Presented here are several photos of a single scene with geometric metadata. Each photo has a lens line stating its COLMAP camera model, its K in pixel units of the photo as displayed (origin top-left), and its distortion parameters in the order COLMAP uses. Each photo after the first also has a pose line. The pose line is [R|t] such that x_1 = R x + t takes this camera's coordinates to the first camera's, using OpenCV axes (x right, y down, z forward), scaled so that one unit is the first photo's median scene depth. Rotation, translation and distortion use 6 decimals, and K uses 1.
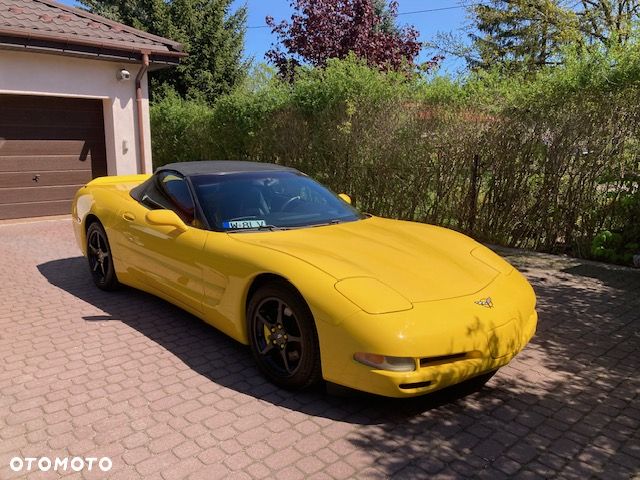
lens RADIAL K [[517.0, 0, 318.9], [0, 517.0, 233.9], [0, 0, 1]] dist [0.034140, -0.031112]
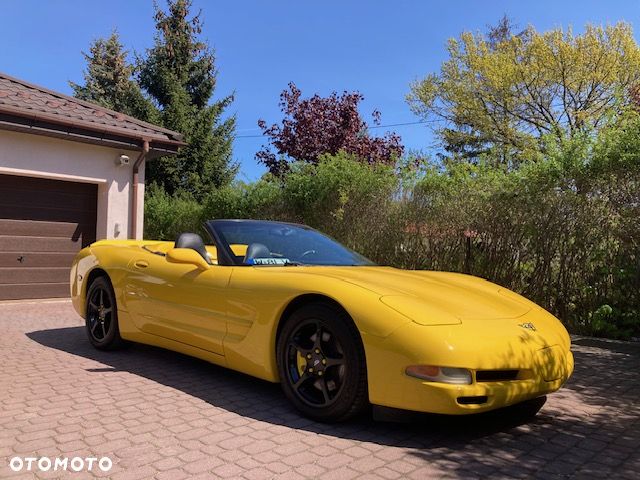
lens RADIAL K [[517.0, 0, 324.3], [0, 517.0, 236.1], [0, 0, 1]] dist [0.034140, -0.031112]
pose [[0.998152, 0.012468, 0.059476, -0.084130], [0.000421, 0.977284, -0.211935, 0.120429], [-0.060768, 0.211569, 0.975472, 0.025862]]
